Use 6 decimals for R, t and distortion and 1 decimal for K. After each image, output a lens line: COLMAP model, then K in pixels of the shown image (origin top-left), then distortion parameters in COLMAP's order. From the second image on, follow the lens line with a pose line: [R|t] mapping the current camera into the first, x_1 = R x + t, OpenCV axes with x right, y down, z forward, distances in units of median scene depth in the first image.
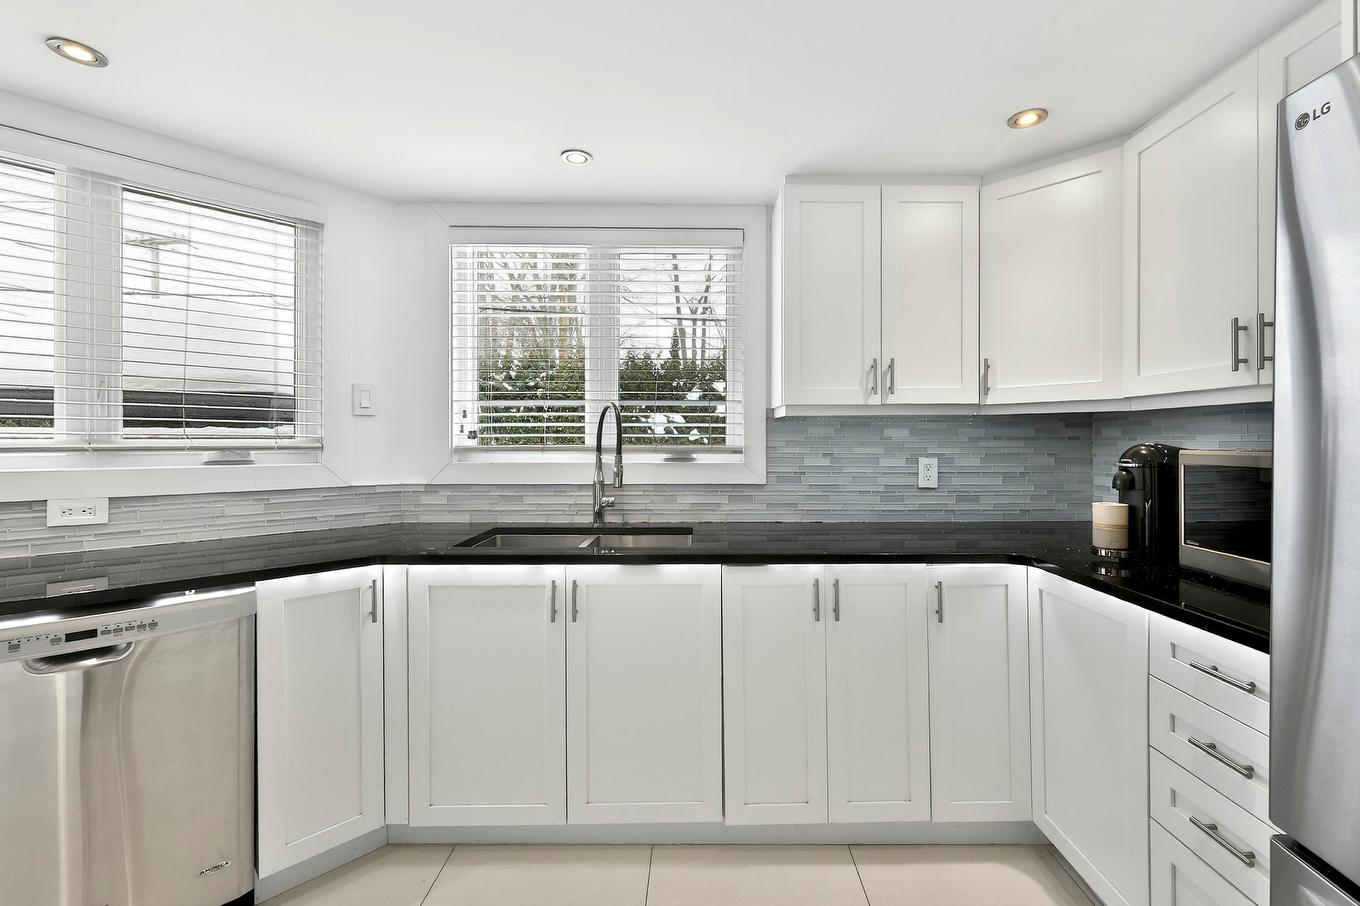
lens RADIAL K [[562.5, 0, 706.8], [0, 562.5, 444.3], [0, 0, 1]] dist [-0.004257, 0.001565]
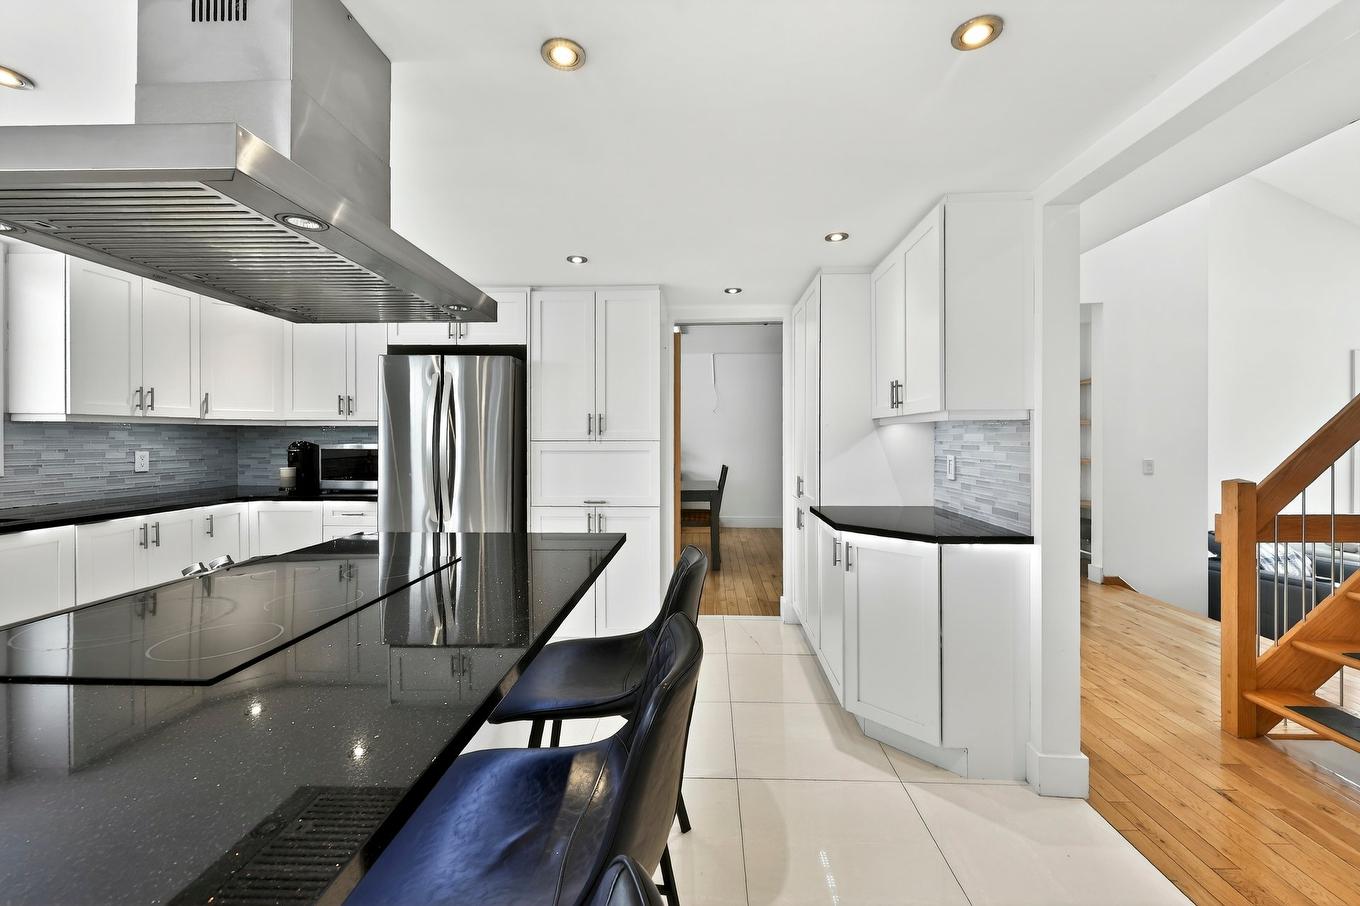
lens RADIAL K [[562.5, 0, 682.9], [0, 562.5, 444.7], [0, 0, 1]] dist [-0.004257, 0.001565]
pose [[0.064501, -0.012836, 0.997835, -1.090366], [0.005125, 0.999908, 0.012531, -0.004444], [-0.997904, 0.004305, 0.064561, -0.557652]]
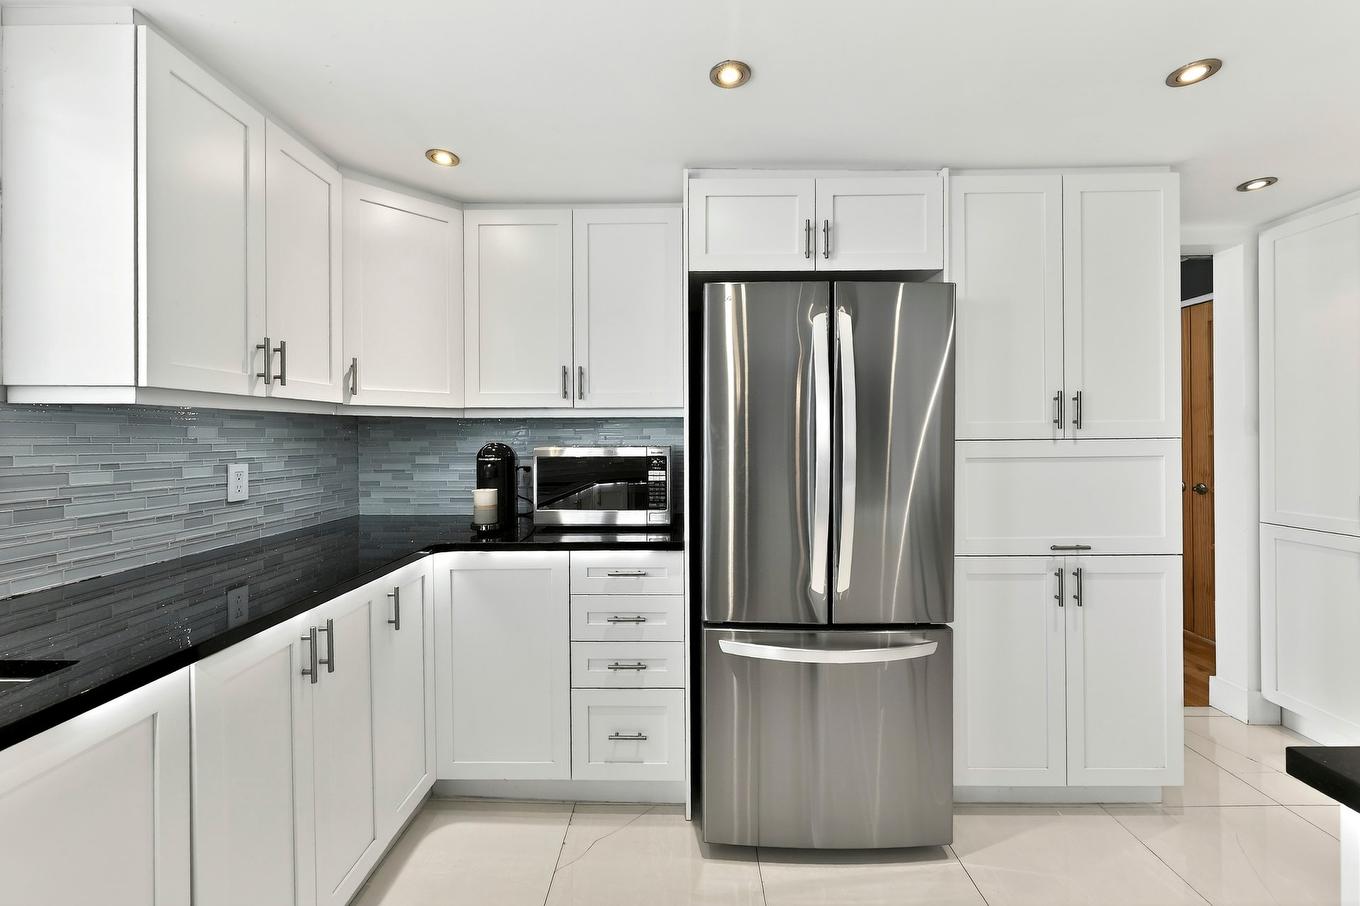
lens RADIAL K [[562.5, 0, 682.3], [0, 562.5, 439.6], [0, 0, 1]] dist [-0.004257, 0.001565]
pose [[0.030889, -0.004759, 0.999511, -0.437697], [0.012038, 0.999918, 0.004389, -0.007412], [-0.999450, 0.011897, 0.030944, 0.382370]]
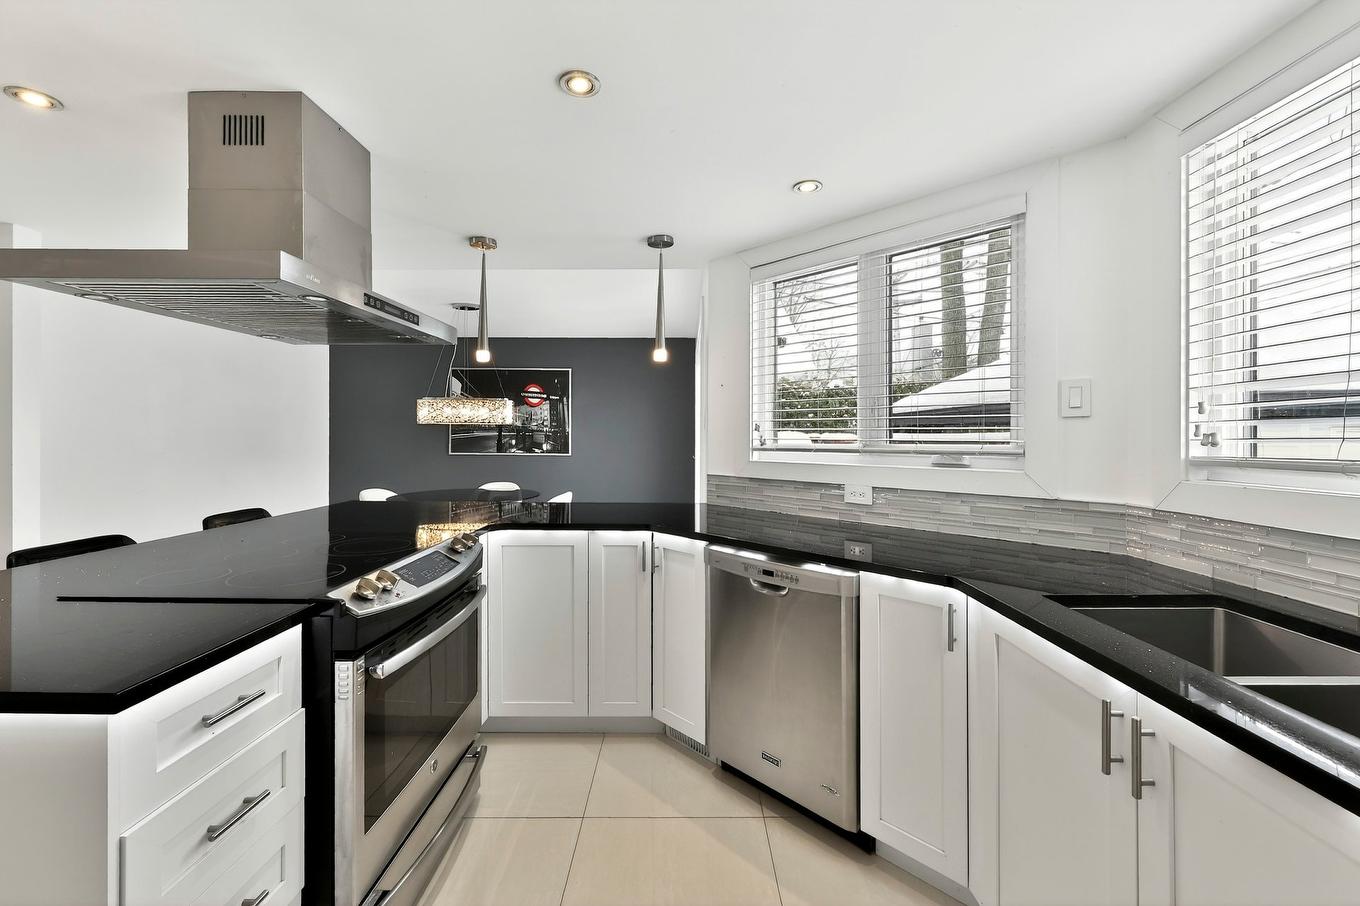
lens RADIAL K [[550.4, 0, 685.8], [0, 550.4, 441.0], [0, 0, 1]] dist [0.002099, -0.002285]
pose [[-0.014302, 0.005453, -0.999883, 0.230813], [-0.007538, 0.999956, 0.005561, -0.016288], [0.999869, 0.007616, -0.014260, 0.455912]]
